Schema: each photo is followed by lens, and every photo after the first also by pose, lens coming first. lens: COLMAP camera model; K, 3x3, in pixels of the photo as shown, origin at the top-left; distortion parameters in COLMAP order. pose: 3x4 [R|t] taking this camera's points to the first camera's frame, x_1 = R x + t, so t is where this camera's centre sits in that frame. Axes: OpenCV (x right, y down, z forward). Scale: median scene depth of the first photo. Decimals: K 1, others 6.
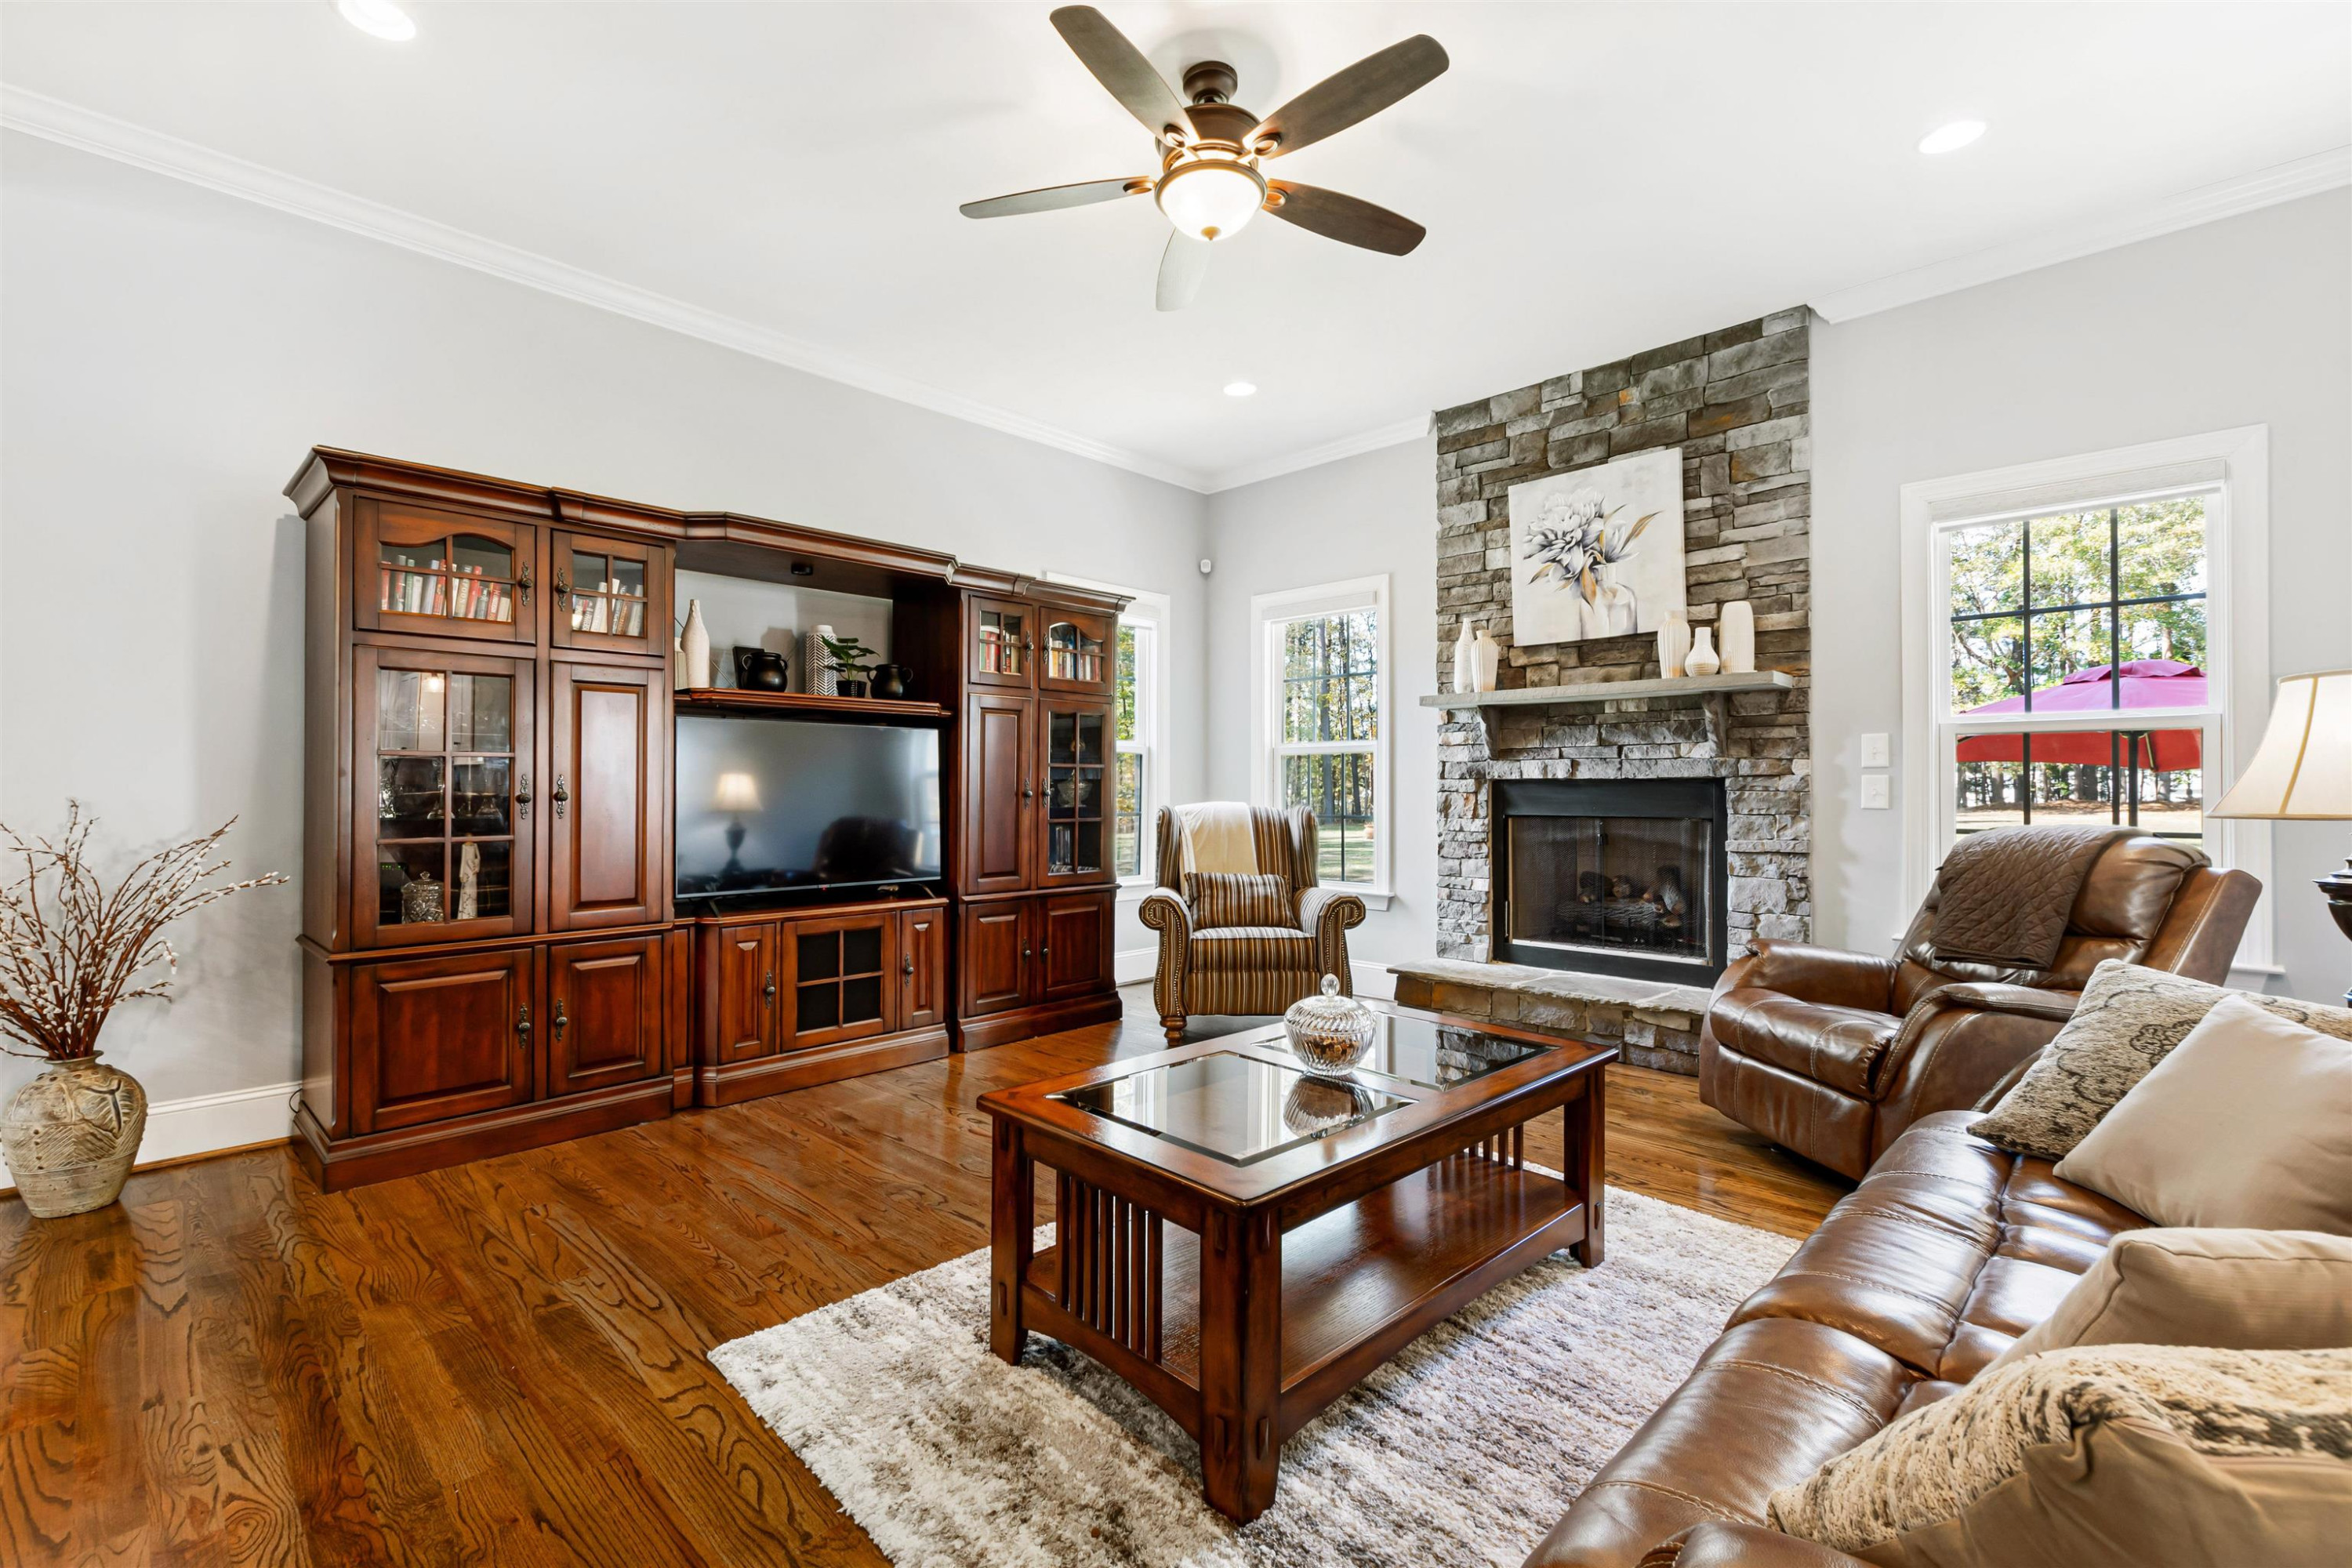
lens RADIAL K [[1026.2, 0, 1165.4], [0, 1026.2, 753.5], [0, 0, 1]] dist [0.001988, 0.000168]
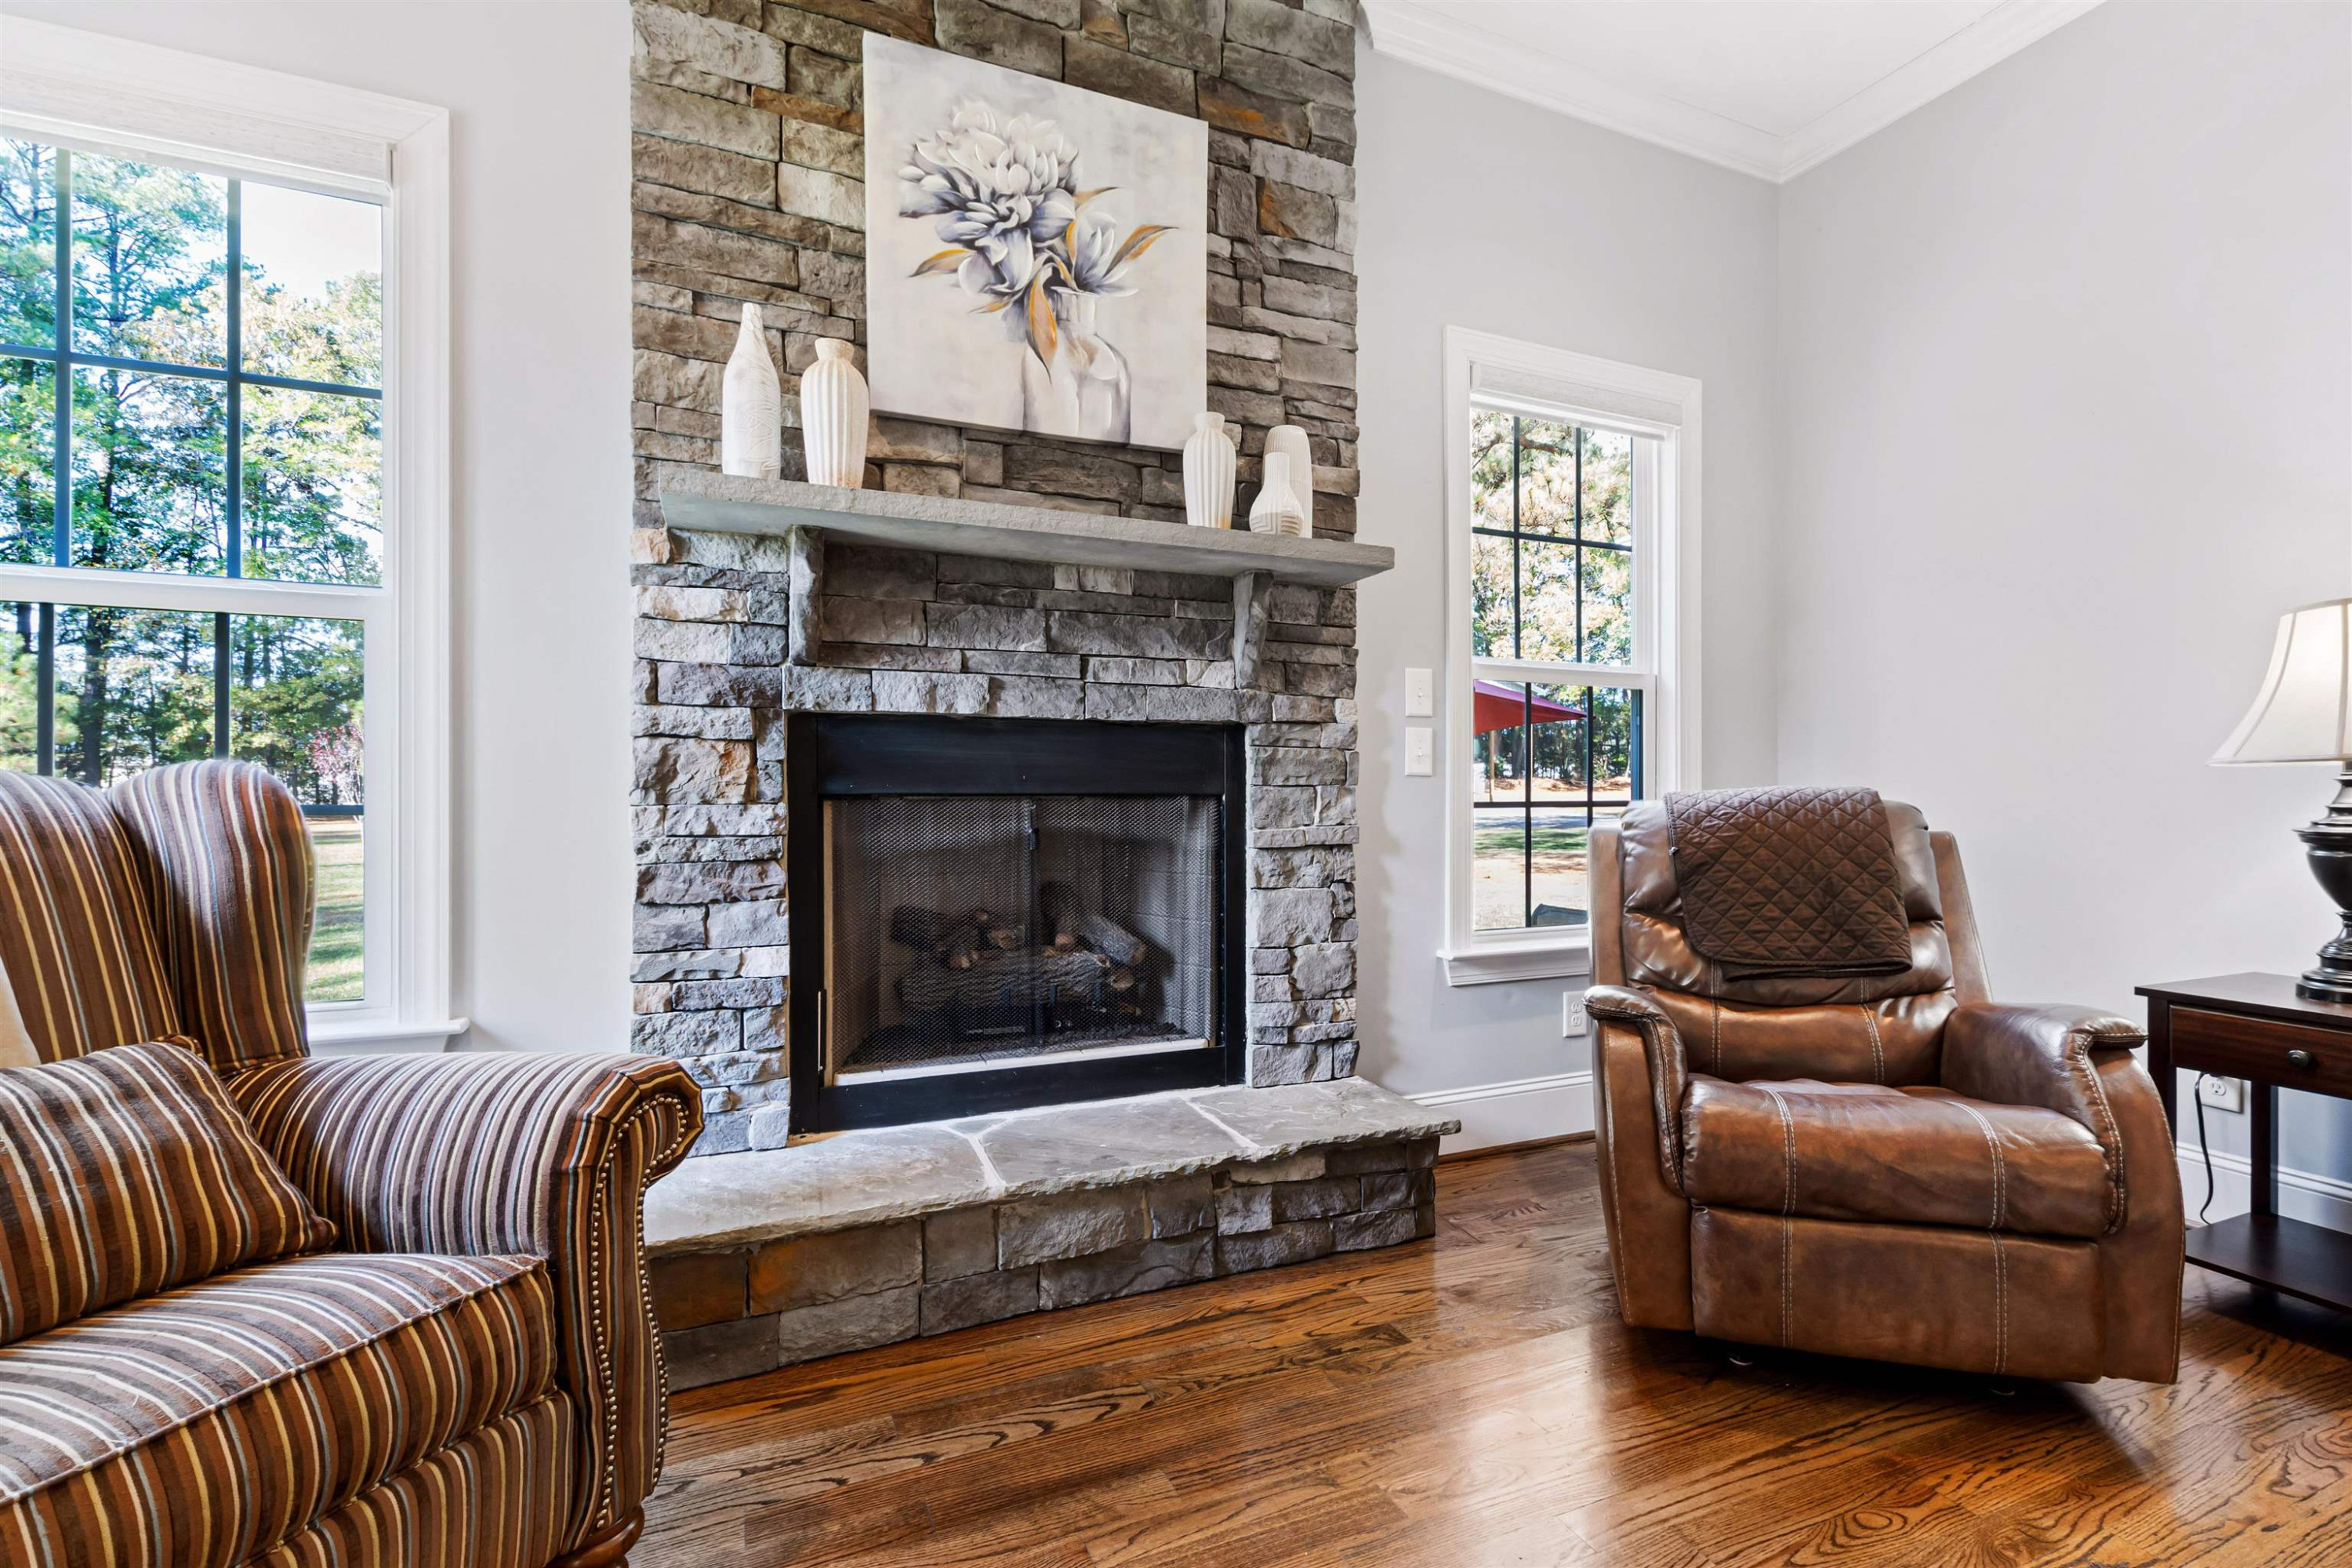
lens RADIAL K [[1094.3, 0, 1176.4], [0, 1094.3, 795.5], [0, 0, 1]] dist [0.001663, 0.000359]
pose [[0.347508, -0.002160, 0.937675, -0.056618], [-0.034996, 0.999271, 0.015271, 0.052811], [-0.937024, -0.038122, 0.347179, 0.766440]]
